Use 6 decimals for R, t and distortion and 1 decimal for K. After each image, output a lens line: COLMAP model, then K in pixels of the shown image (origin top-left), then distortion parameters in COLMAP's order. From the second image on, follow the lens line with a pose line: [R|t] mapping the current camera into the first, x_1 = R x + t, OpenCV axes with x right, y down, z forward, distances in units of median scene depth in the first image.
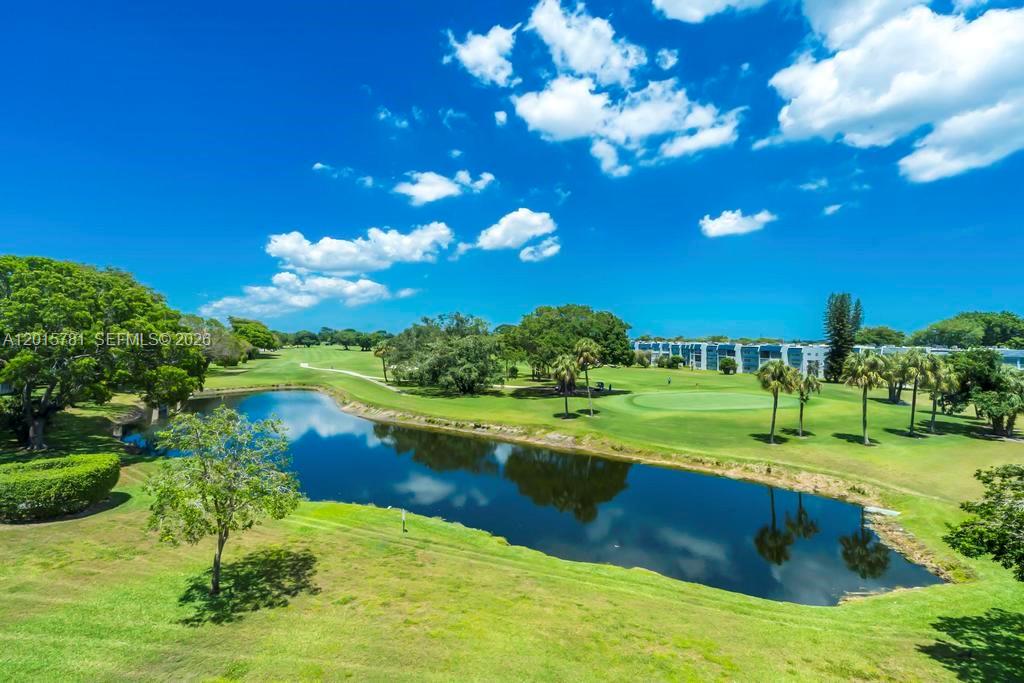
lens RADIAL K [[459.3, 0, 512.0], [0, 459.3, 341.5], [0, 0, 1]] dist [0.006455, 0.000587]
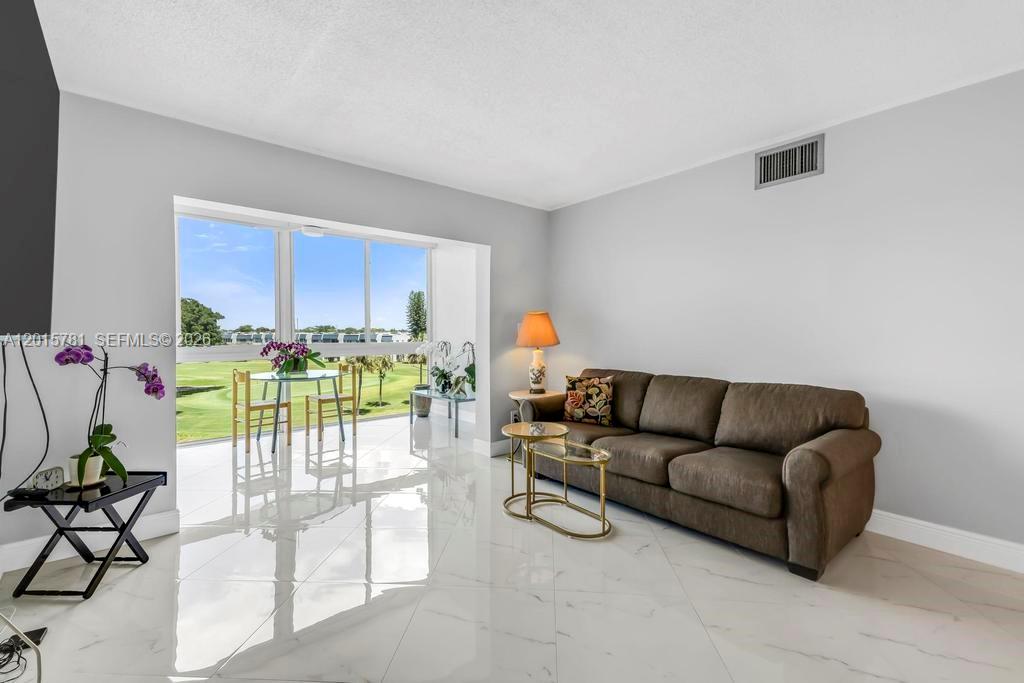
lens RADIAL K [[457.4, 0, 512.8], [0, 457.4, 336.3], [0, 0, 1]] dist [0.021758, -0.000089]
pose [[0.692795, -0.022106, 0.720795, -0.011034], [0.014607, 0.999755, 0.016622, 0.000920], [-0.720986, -0.000987, 0.692948, -0.096282]]
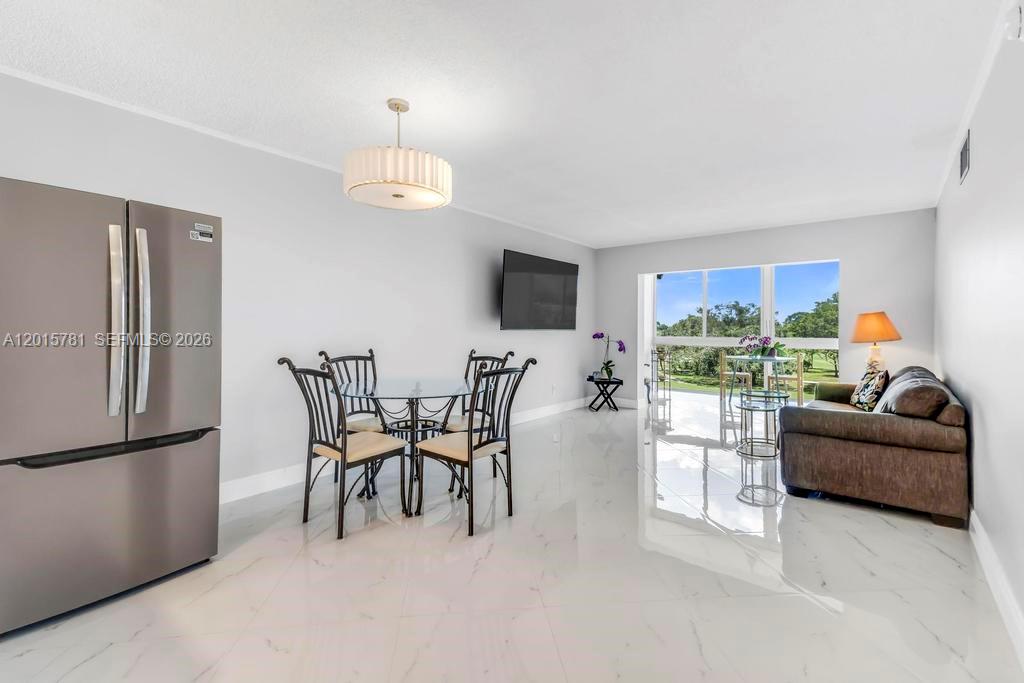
lens RADIAL K [[459.3, 0, 508.9], [0, 459.3, 322.4], [0, 0, 1]] dist [0.032516, 0.000031]
pose [[0.833875, -0.018227, -0.551652, 0.038261], [0.005761, 0.999688, -0.024322, 0.001866], [0.551923, 0.017103, 0.833720, -0.156621]]
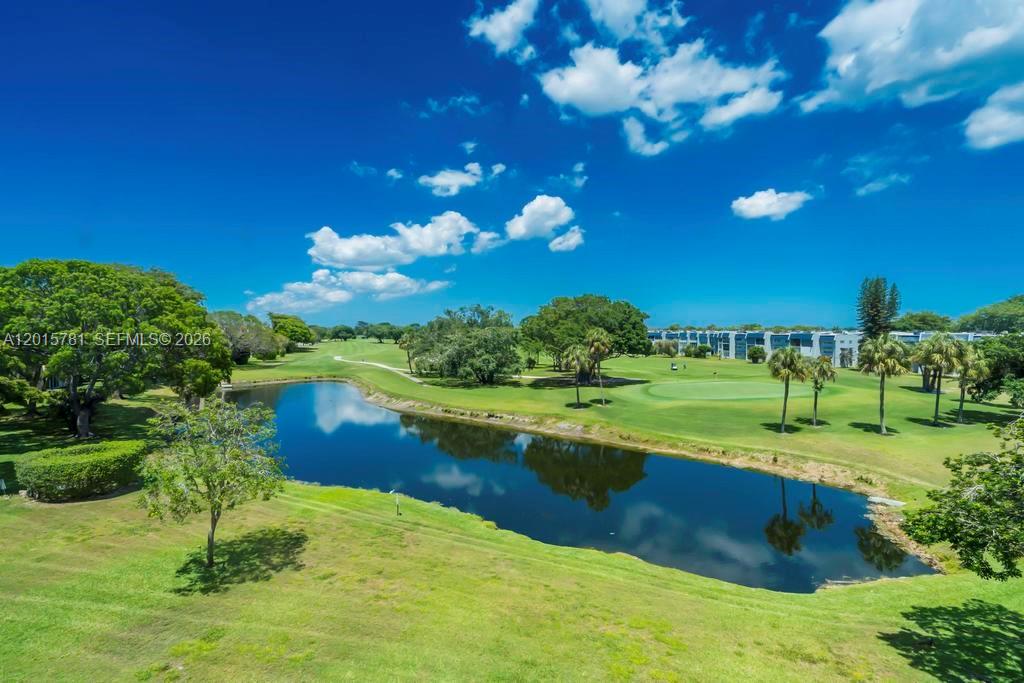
lens RADIAL K [[455.5, 0, 512.0], [0, 455.5, 341.5], [0, 0, 1]] dist [0.005904, 0.000129]
pose [[0.997662, -0.011795, -0.067322, 0.044208], [0.013077, 0.999741, 0.018637, 0.000863], [0.067085, -0.019474, 0.997557, -0.005708]]
